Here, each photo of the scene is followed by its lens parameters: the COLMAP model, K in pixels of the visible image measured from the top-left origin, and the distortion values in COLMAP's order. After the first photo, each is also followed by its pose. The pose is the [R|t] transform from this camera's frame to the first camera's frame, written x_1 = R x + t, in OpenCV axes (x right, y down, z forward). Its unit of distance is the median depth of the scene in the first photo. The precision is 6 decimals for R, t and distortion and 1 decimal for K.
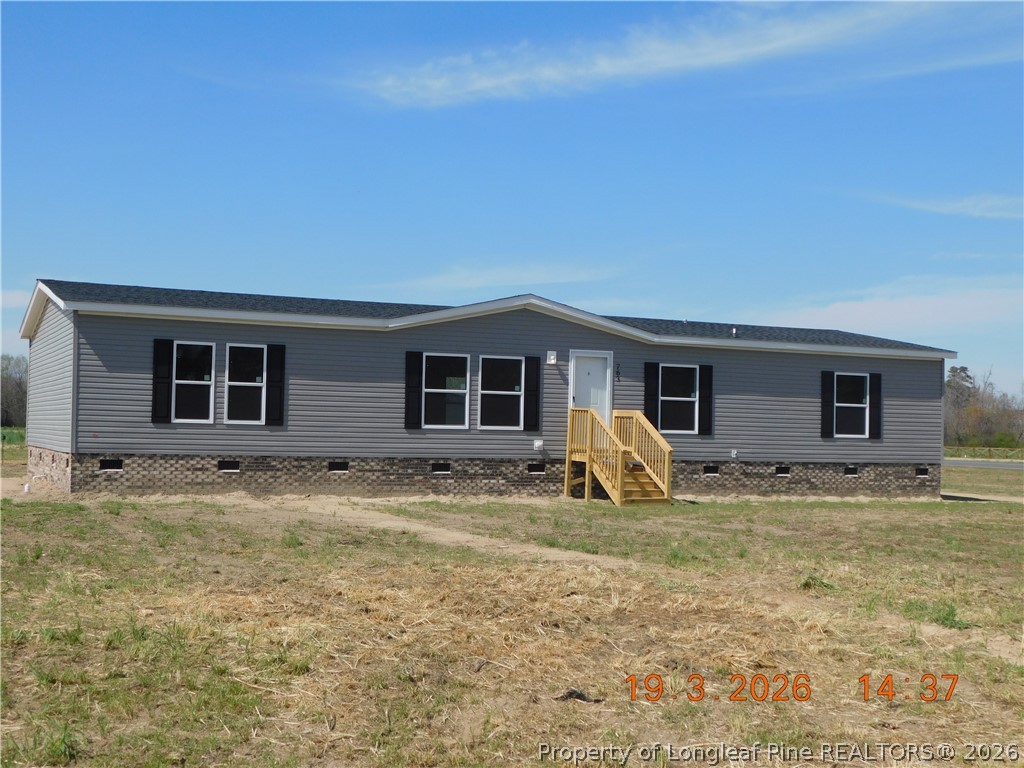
lens RADIAL K [[1329.1, 0, 511.9], [0, 1329.1, 386.6], [0, 0, 1]] dist [0.013007, 0.000000]
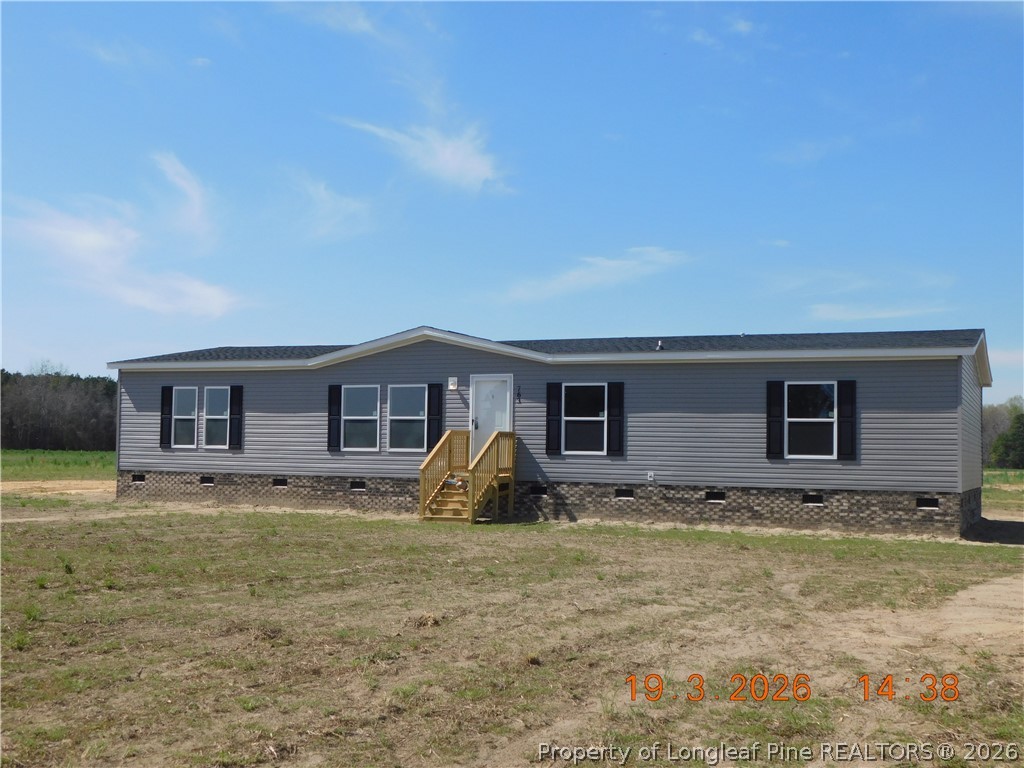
lens RADIAL K [[1267.7, 0, 511.8], [0, 1267.7, 381.3], [0, 0, 1]] dist [0.005153, 0.000000]
pose [[0.646954, -0.054121, -0.760606, 0.789189], [0.021782, 0.998383, -0.052513, 0.029138], [0.762218, 0.017406, 0.647086, 0.360774]]
